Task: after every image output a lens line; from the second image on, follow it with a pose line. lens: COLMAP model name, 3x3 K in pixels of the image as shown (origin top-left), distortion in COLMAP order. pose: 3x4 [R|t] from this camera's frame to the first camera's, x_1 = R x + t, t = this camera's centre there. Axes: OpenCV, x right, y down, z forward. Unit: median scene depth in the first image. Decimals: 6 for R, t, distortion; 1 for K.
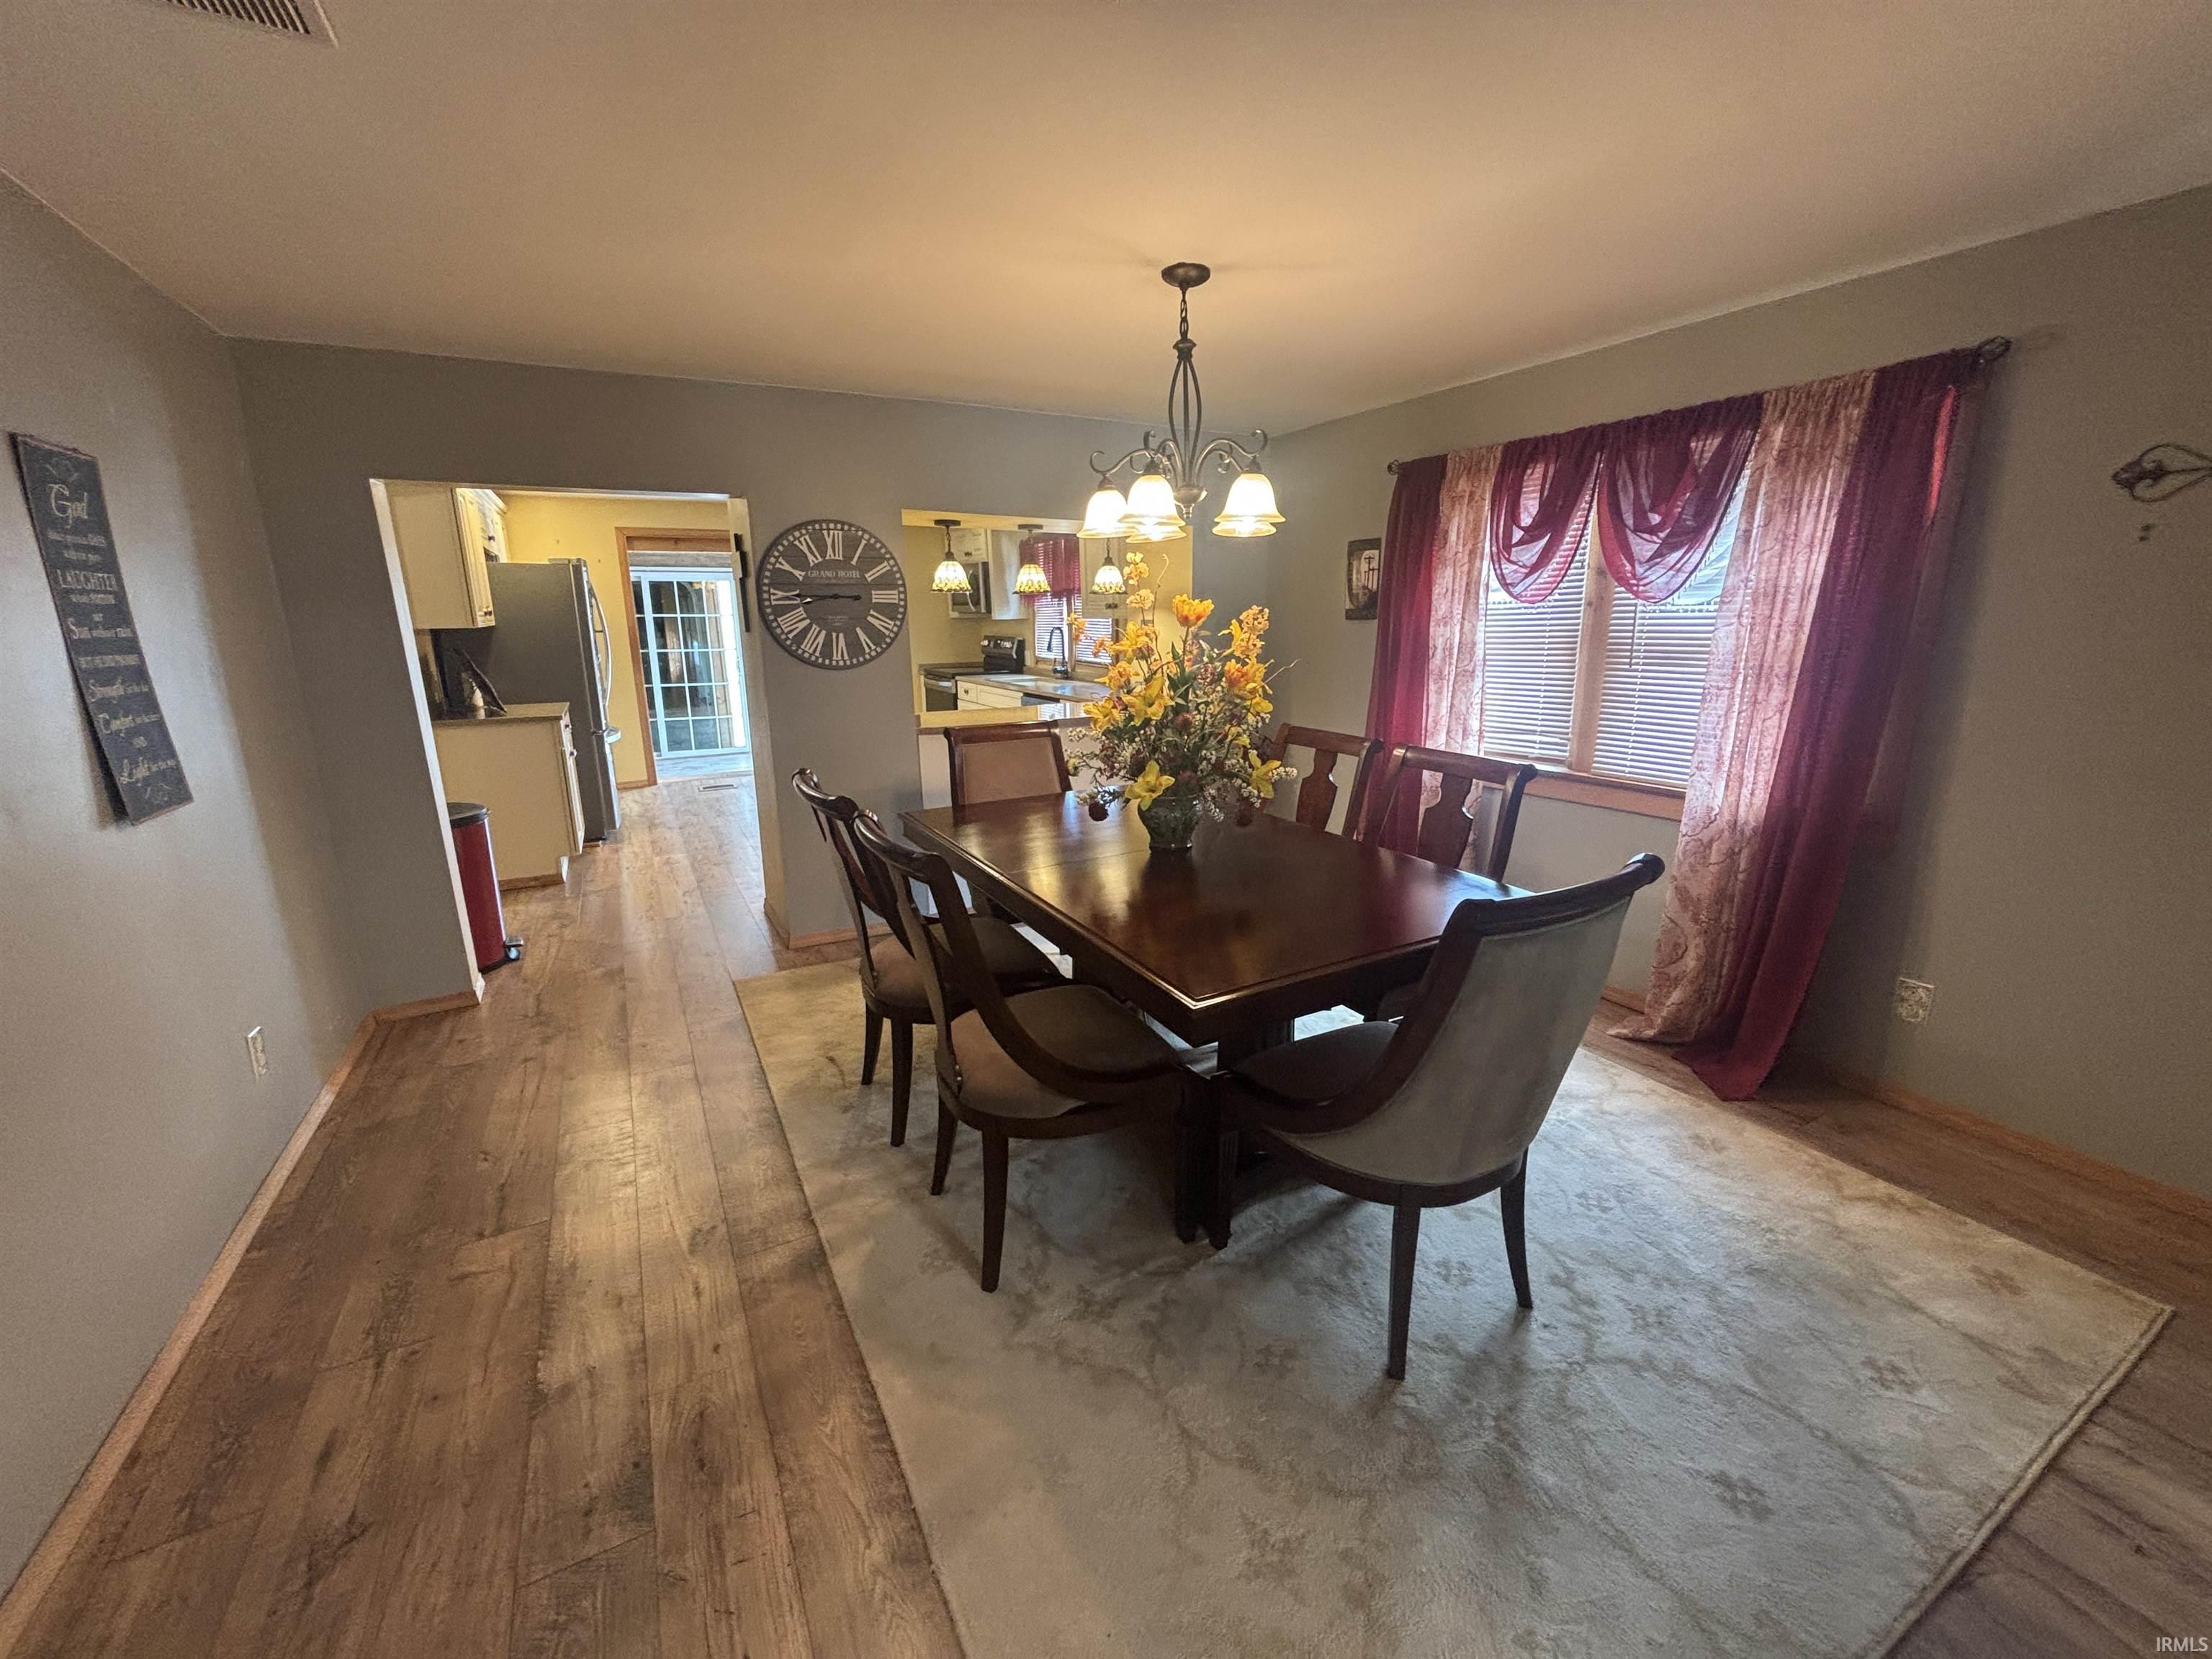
lens RADIAL K [[891.3, 0, 1111.8], [0, 891.3, 813.5], [0, 0, 1]] dist [0.010397, -0.000017]
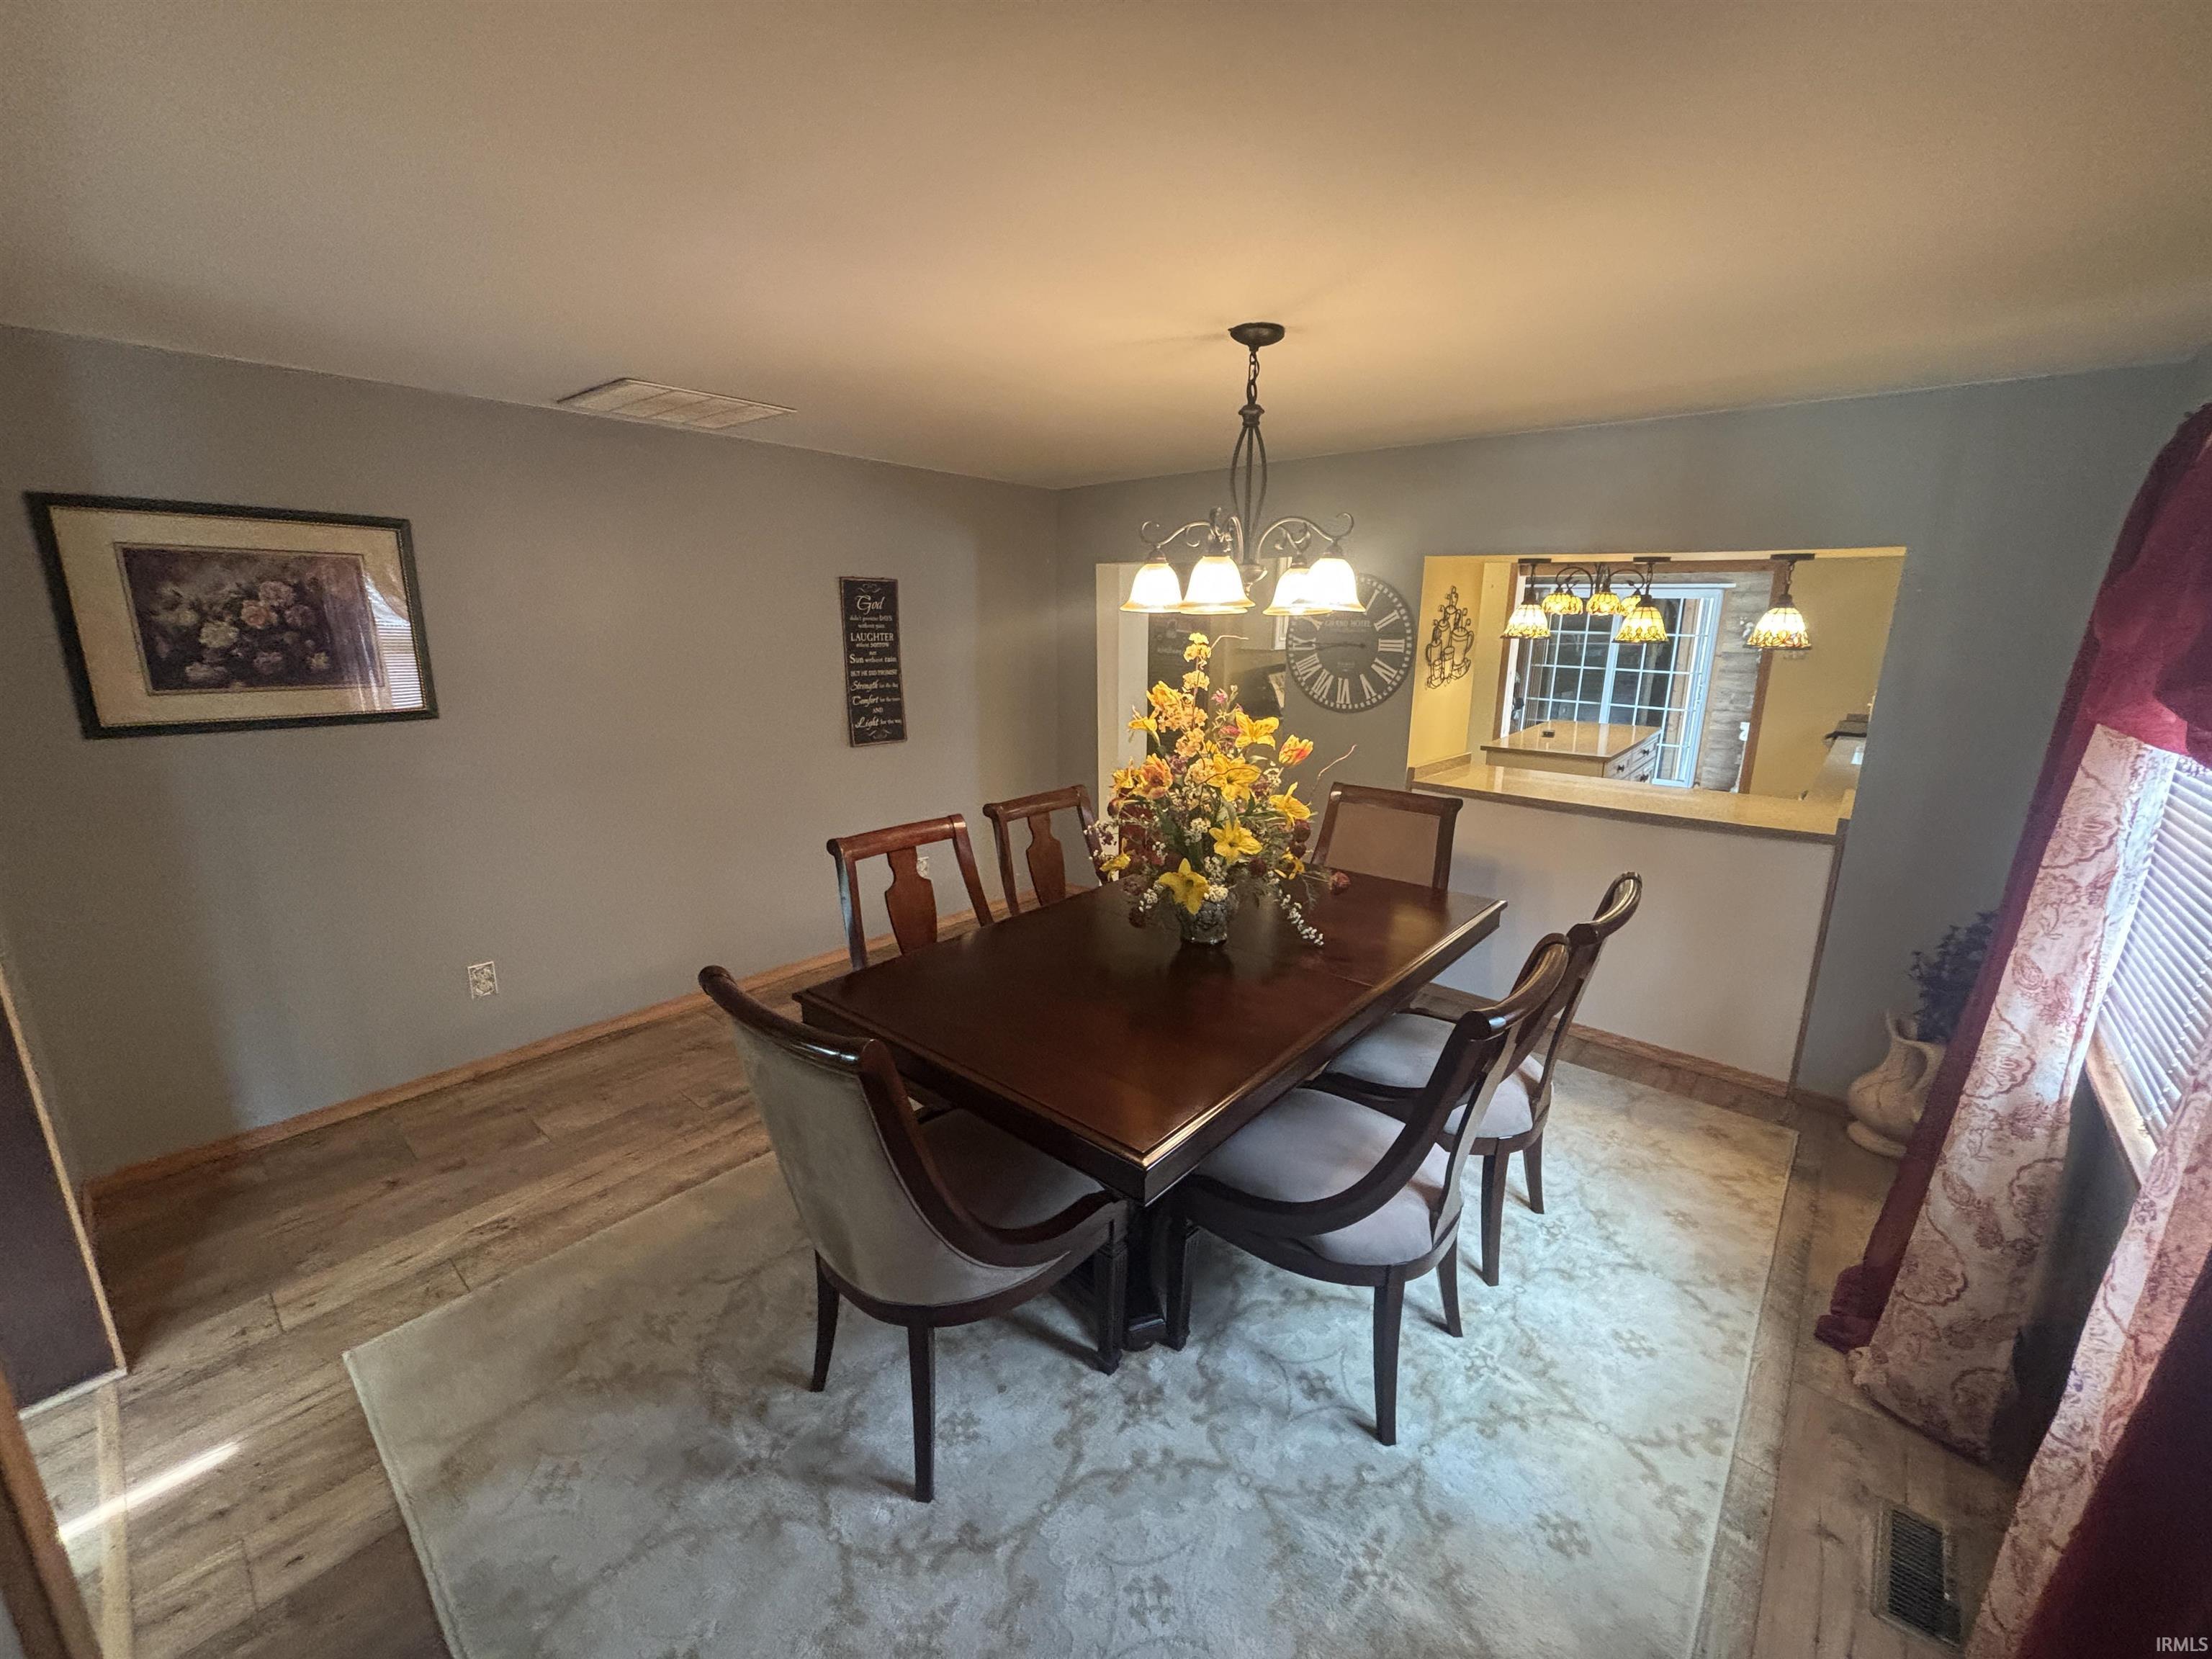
lens RADIAL K [[903.0, 0, 1109.3], [0, 903.0, 823.7], [0, 0, 1]] dist [0.017946, -0.000124]
pose [[0.356962, 0.230593, -0.905210, 0.898120], [-0.218366, 0.962801, 0.159153, -0.219702], [0.908237, 0.140856, 0.394037, 0.527891]]
